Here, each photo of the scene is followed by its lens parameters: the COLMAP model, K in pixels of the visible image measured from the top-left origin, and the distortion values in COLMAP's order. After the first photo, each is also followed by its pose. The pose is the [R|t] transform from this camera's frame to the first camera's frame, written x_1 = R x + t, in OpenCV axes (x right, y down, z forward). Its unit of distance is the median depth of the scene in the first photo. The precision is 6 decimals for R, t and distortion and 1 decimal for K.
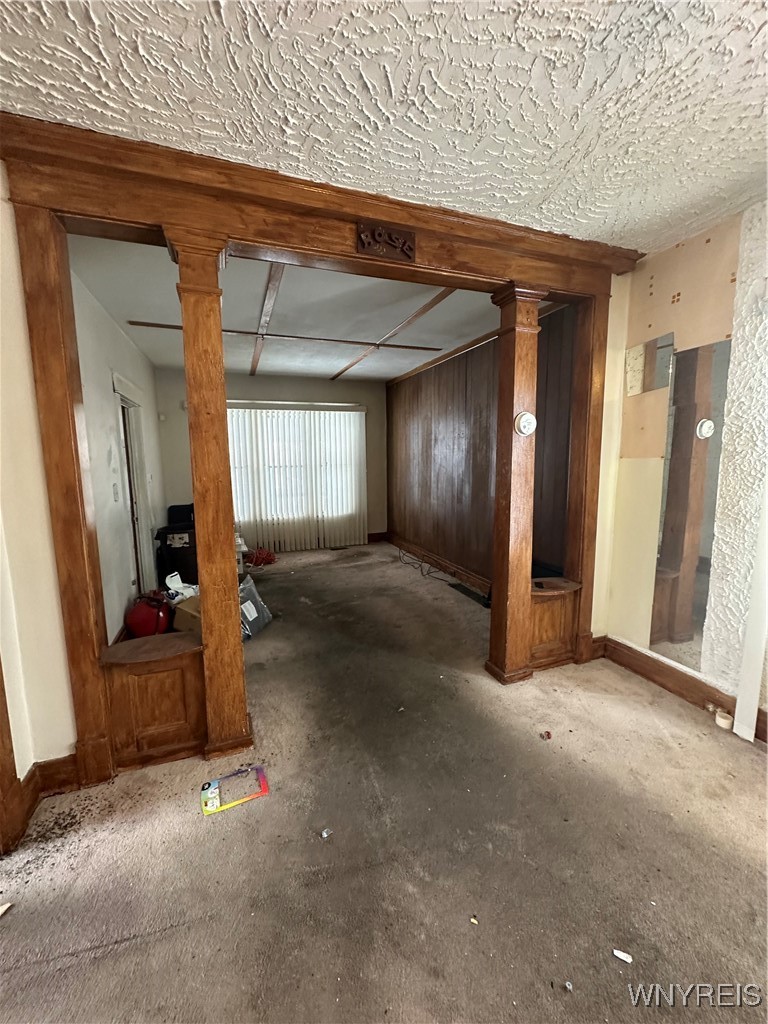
lens RADIAL K [[407.4, 0, 384.0], [0, 407.4, 512.0], [0, 0, 1]] dist [-0.002137, -0.000028]
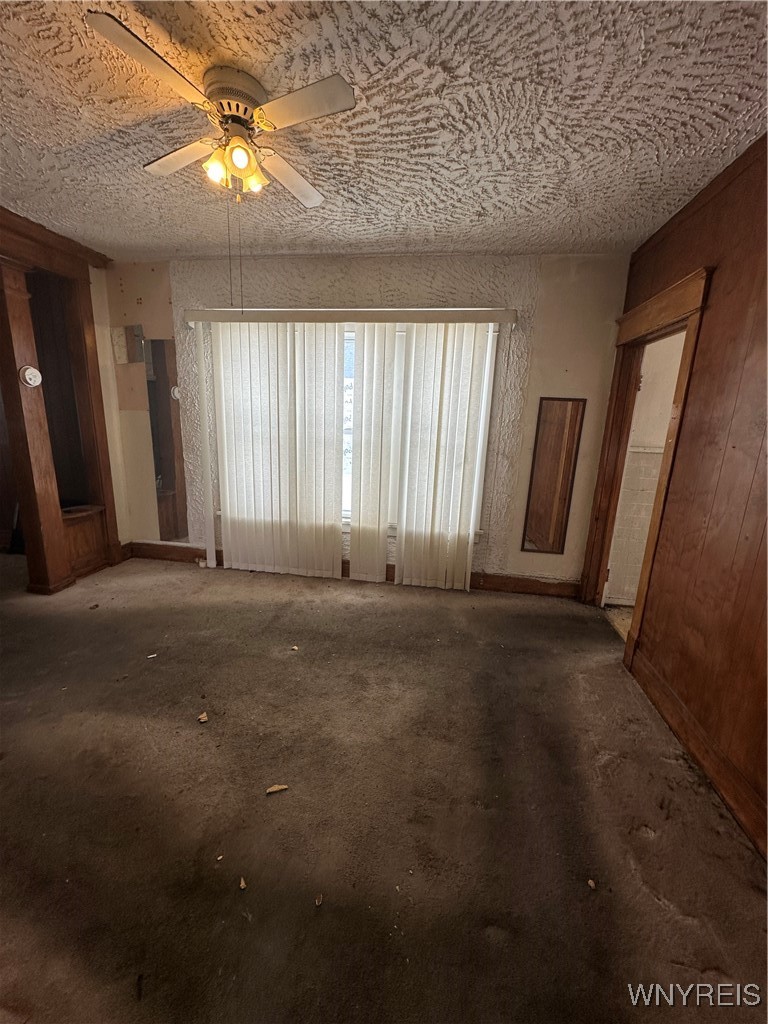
lens RADIAL K [[407.4, 0, 384.0], [0, 407.4, 512.0], [0, 0, 1]] dist [-0.002137, -0.000028]
pose [[0.489357, -0.164037, 0.856517, -0.228438], [0.072728, 0.986405, 0.147361, 0.074220], [-0.869046, -0.009819, 0.494634, -0.487226]]
